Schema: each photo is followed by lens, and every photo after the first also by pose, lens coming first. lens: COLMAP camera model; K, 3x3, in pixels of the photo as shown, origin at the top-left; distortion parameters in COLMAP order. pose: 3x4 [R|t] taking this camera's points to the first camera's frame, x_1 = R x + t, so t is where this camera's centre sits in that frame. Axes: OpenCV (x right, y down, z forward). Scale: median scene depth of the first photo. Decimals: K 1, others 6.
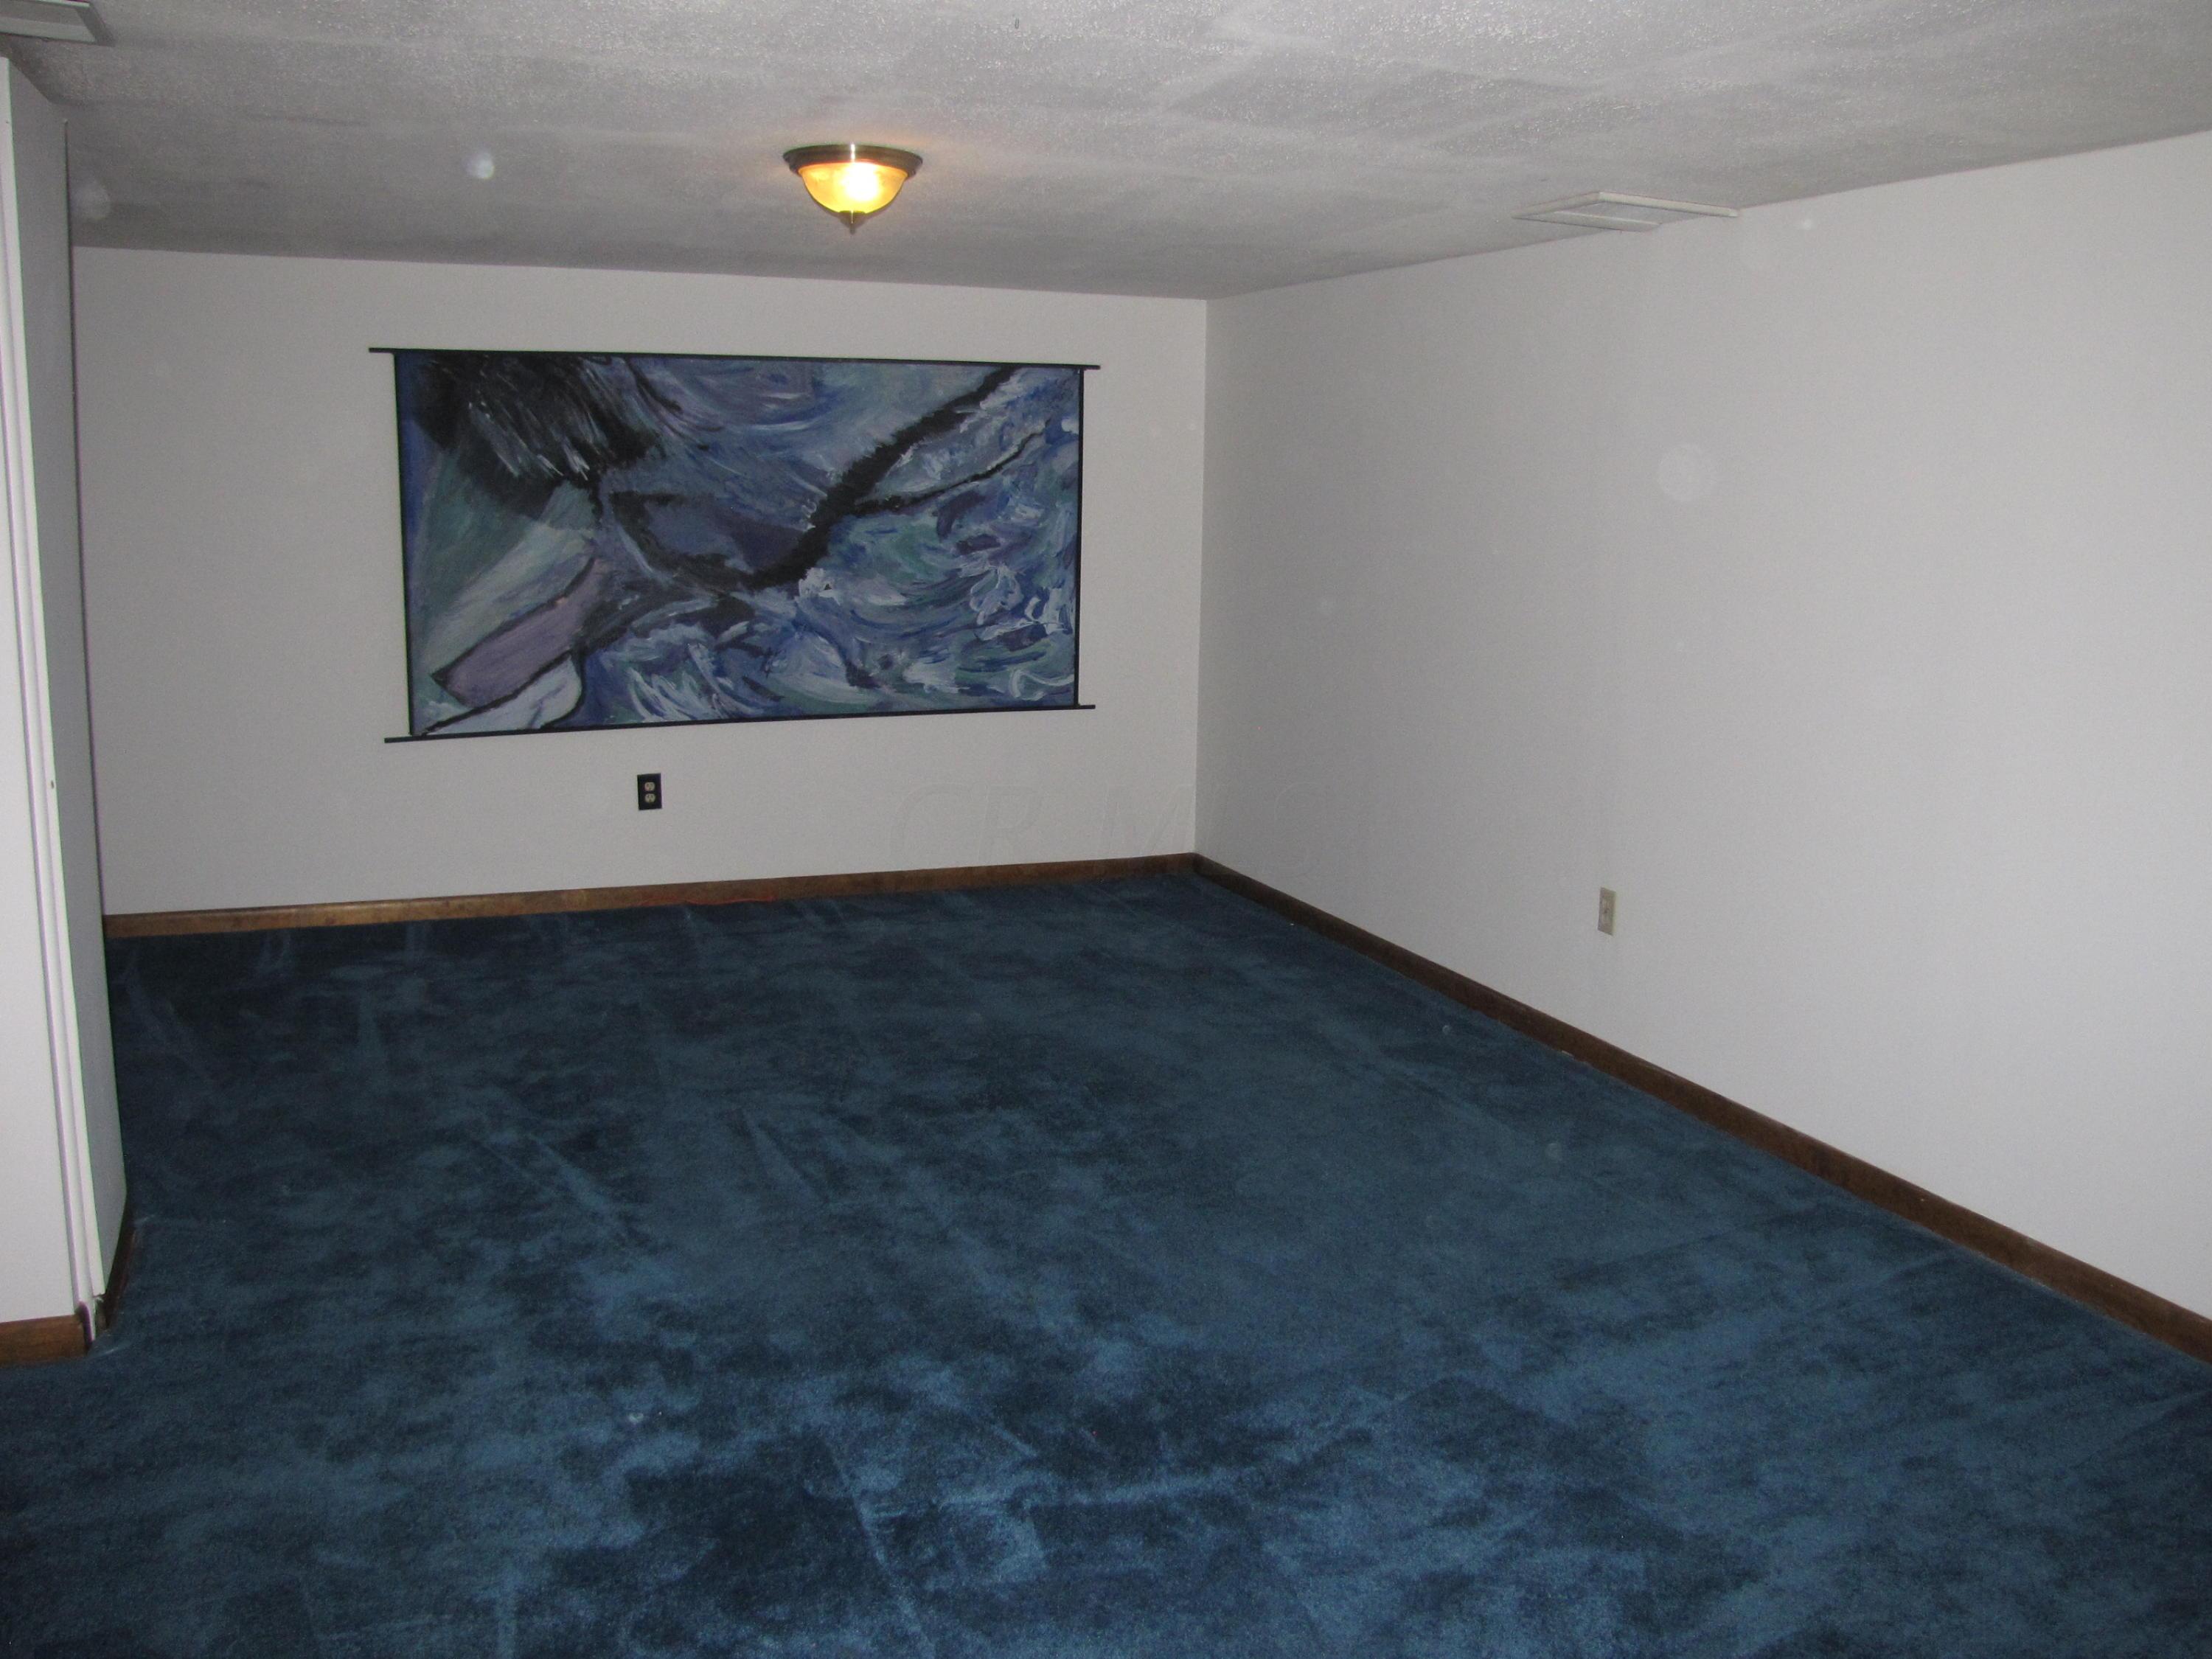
lens RADIAL K [[1968.4, 0, 1094.6], [0, 1968.4, 814.7], [0, 0, 1]] dist [0.012423, 0.009005]
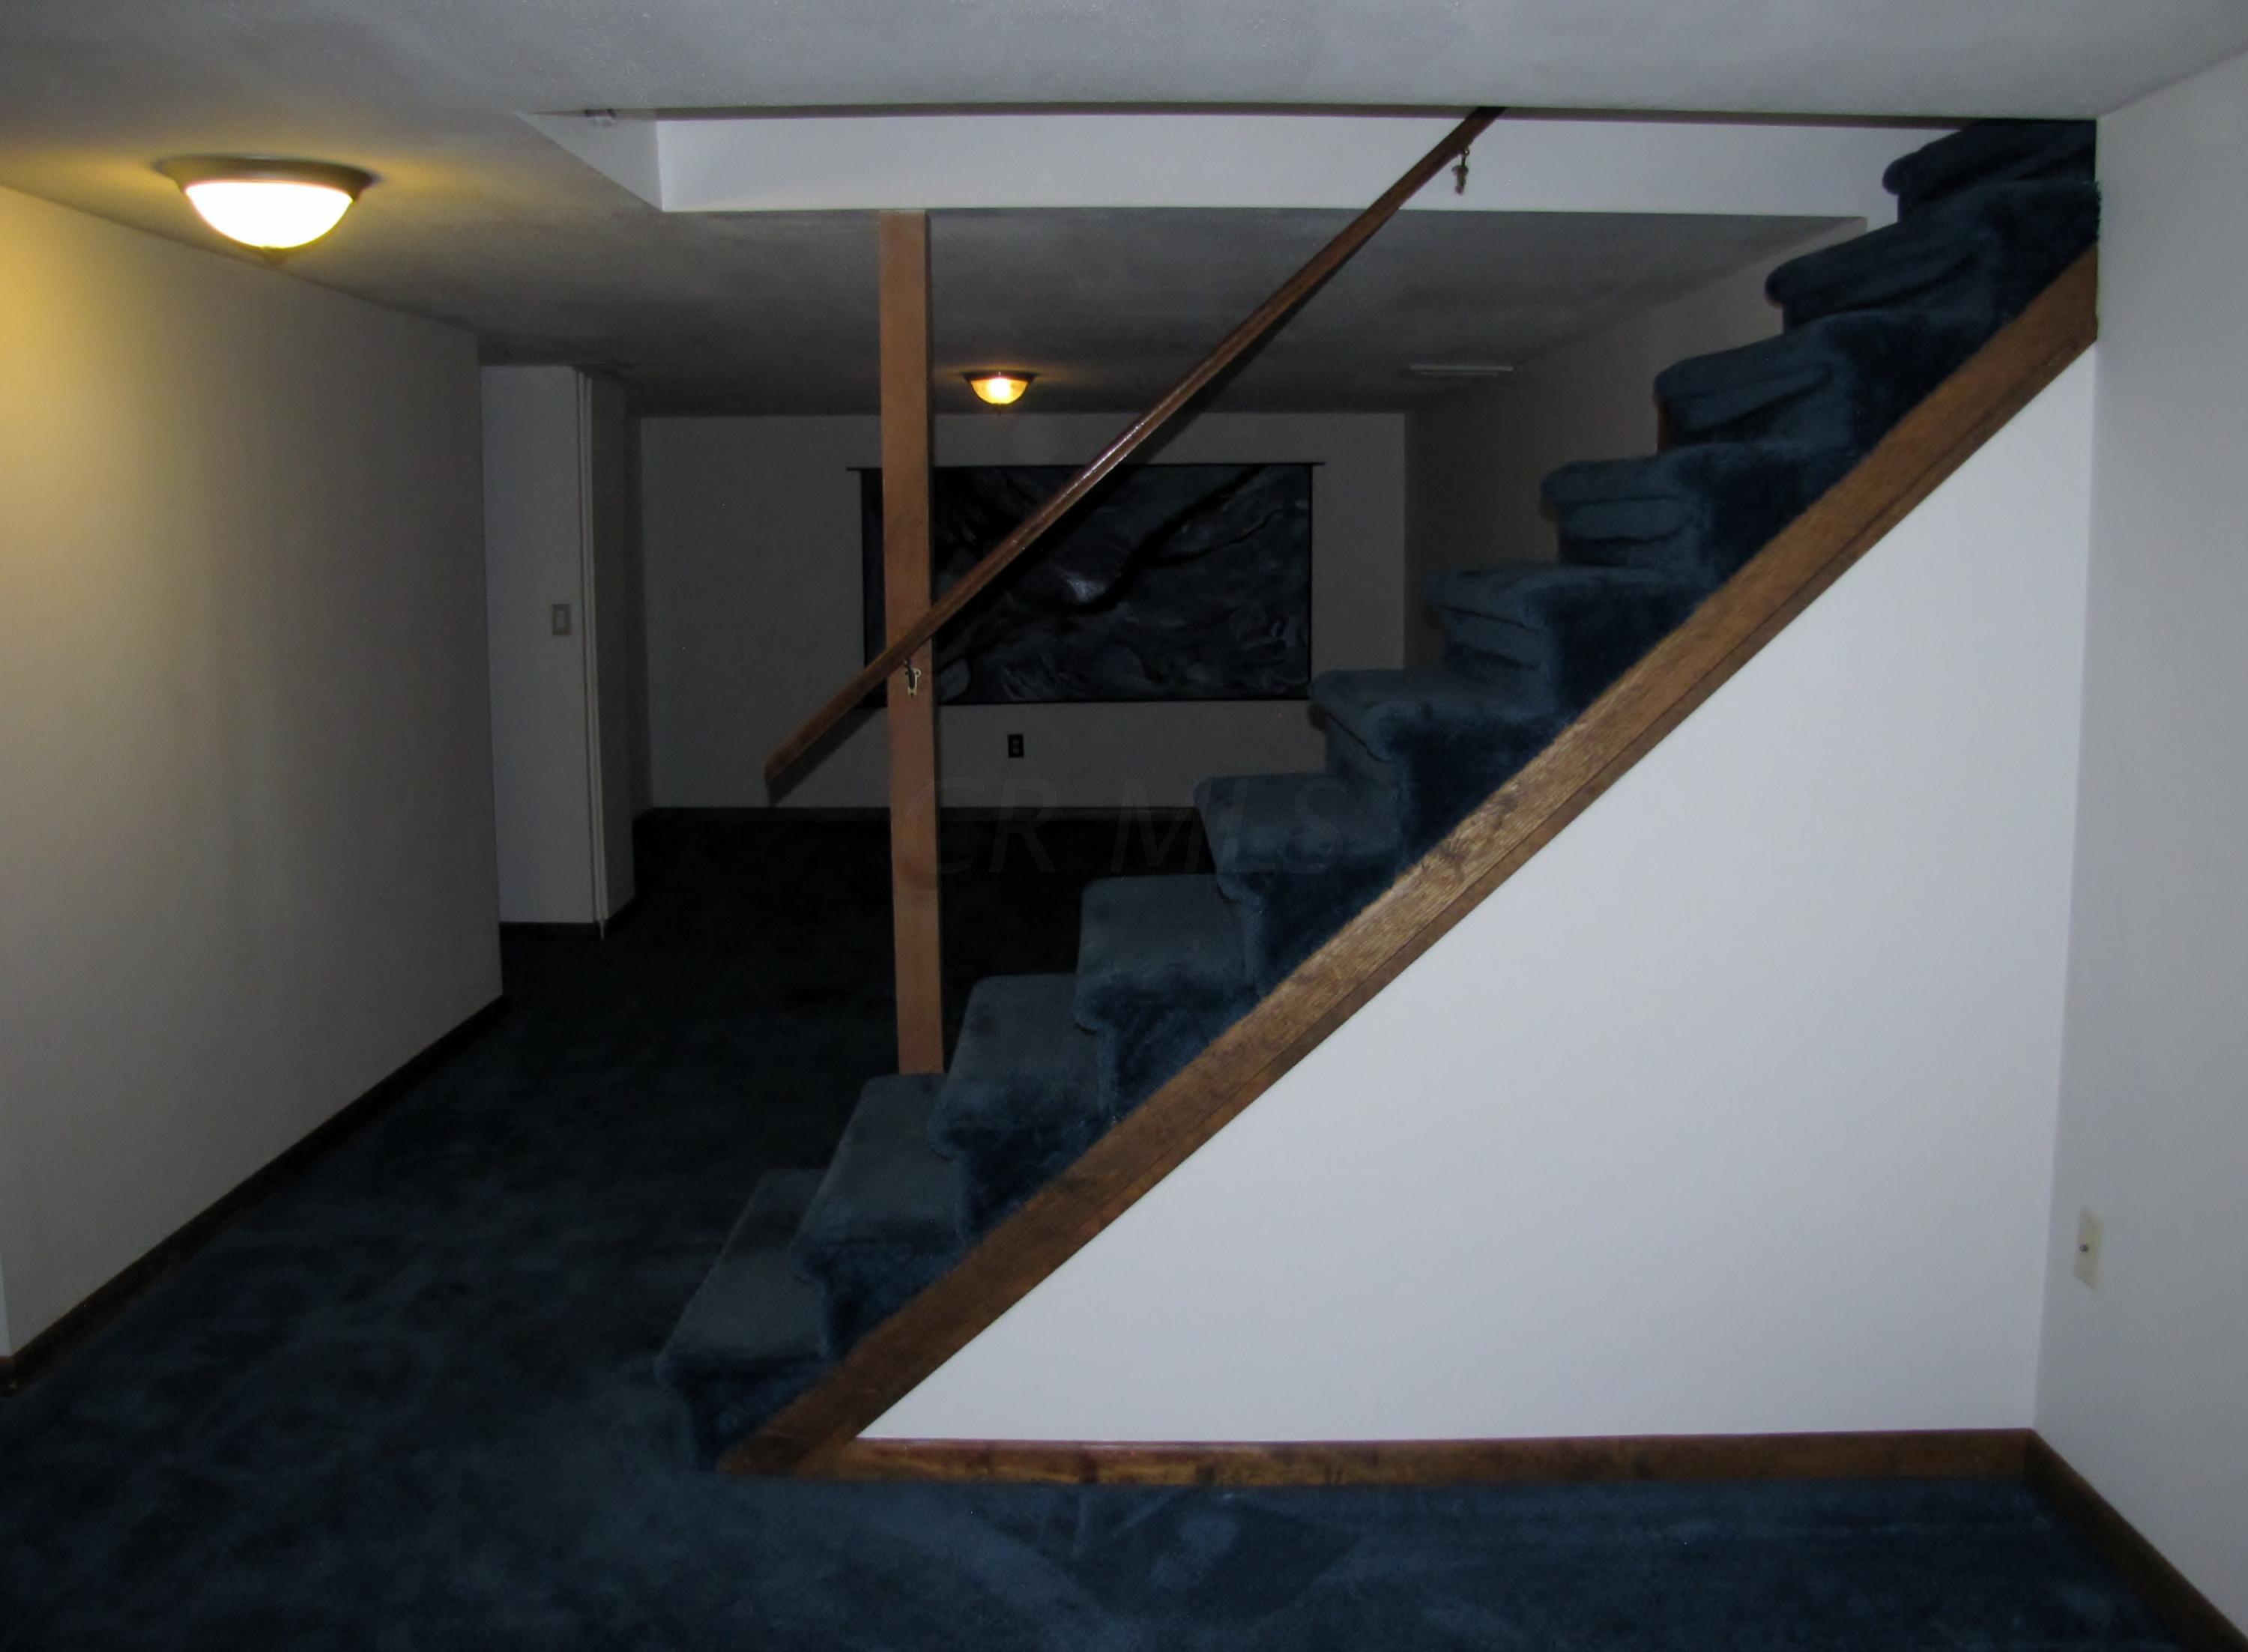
lens RADIAL K [[2000.3, 0, 1133.6], [0, 2000.3, 832.0], [0, 0, 1]] dist [0.012423, 0.009005]
pose [[0.940127, 0.036752, -0.338838, 0.388260], [-0.044442, 0.998900, -0.014962, 0.073697], [0.337915, 0.029125, 0.940726, -0.437100]]
